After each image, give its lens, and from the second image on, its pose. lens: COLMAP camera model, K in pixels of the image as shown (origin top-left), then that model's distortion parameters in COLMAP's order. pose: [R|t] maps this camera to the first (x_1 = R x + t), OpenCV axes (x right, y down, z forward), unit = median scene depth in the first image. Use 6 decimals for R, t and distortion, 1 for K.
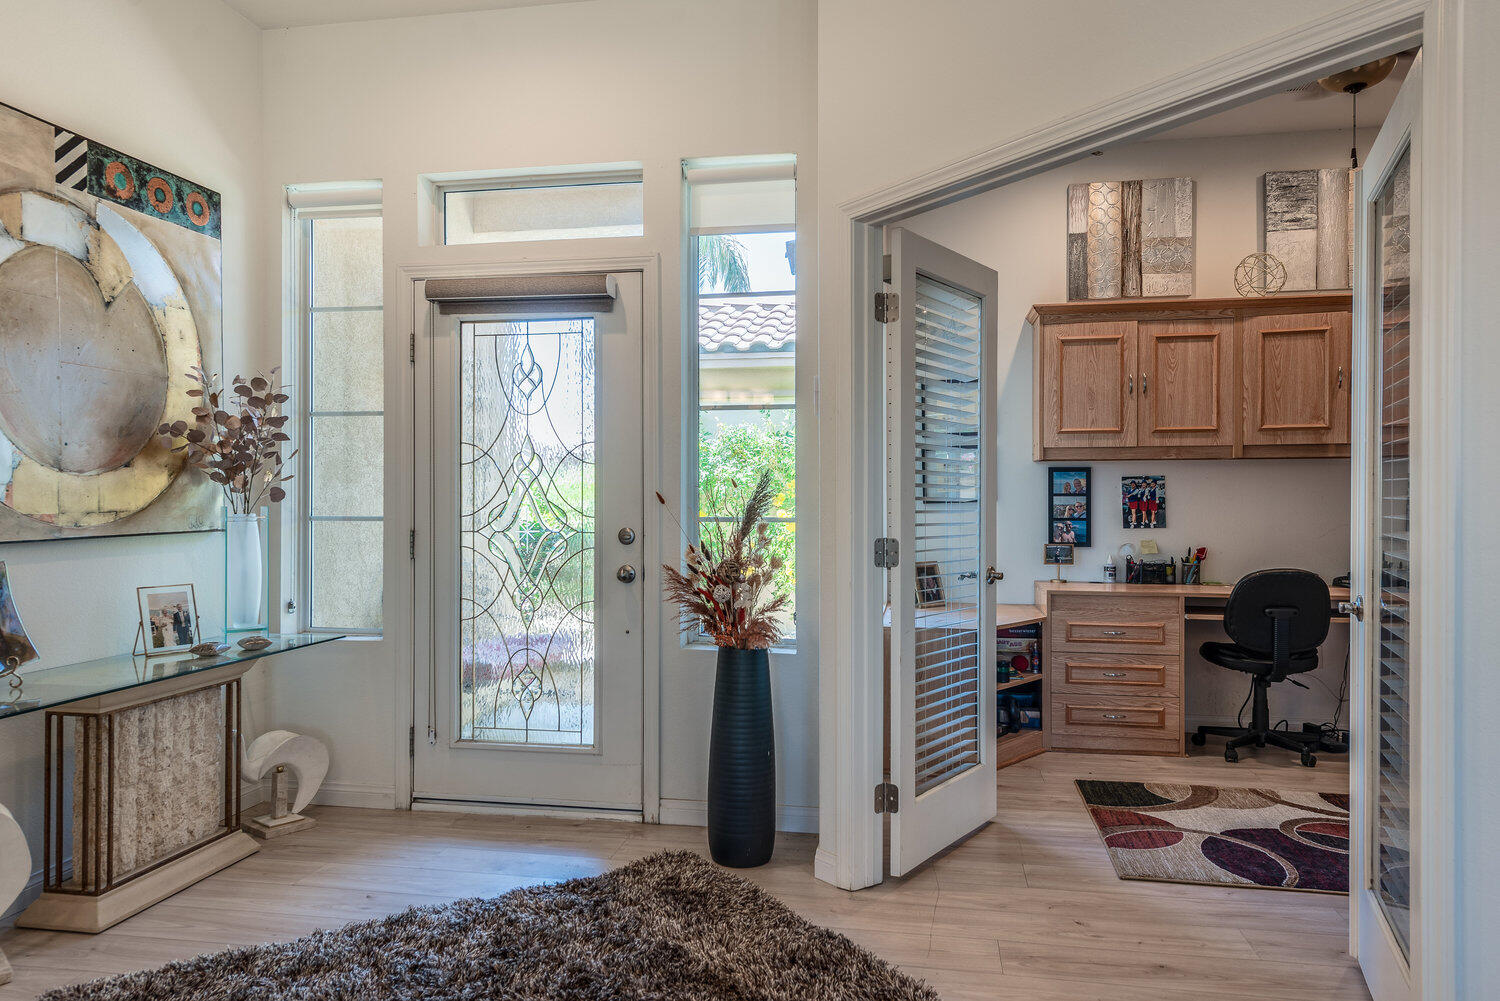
lens RADIAL K [[981.1, 0, 750.8], [0, 981.1, 500.6], [0, 0, 1]] dist [0.021307, -0.000426]
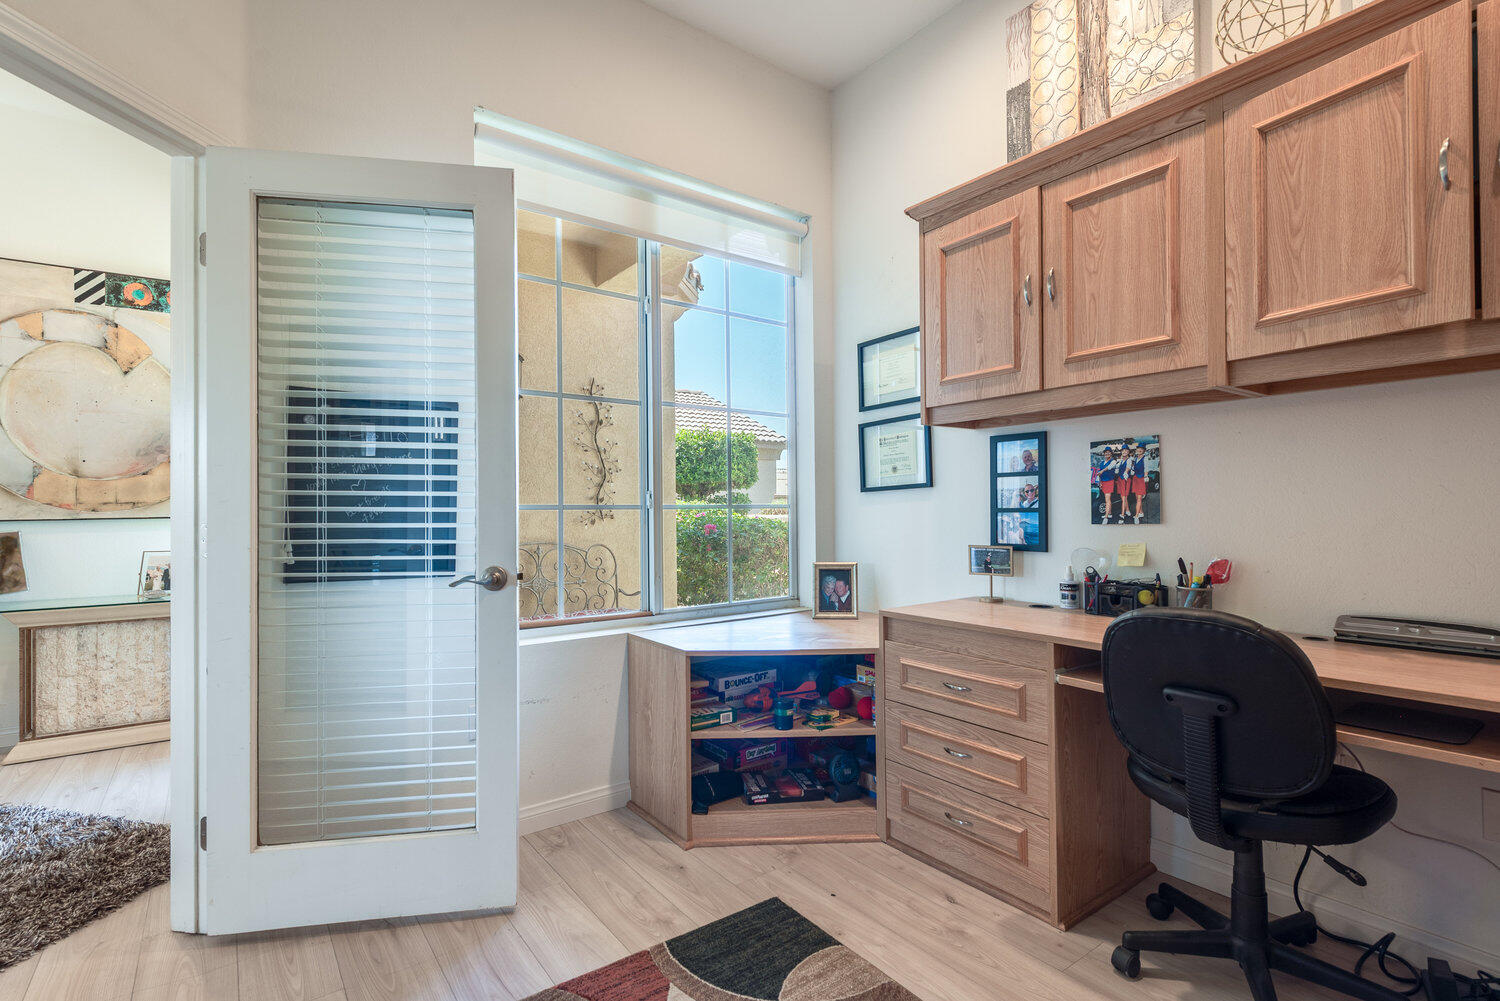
lens RADIAL K [[701.3, 0, 750.0], [0, 701.3, 505.1], [0, 0, 1]] dist [0.003385, -0.000334]
pose [[0.731852, -0.009866, -0.681392, 0.562727], [0.006020, 0.999950, -0.008014, 0.019850], [0.681437, 0.001763, 0.731875, 0.561729]]
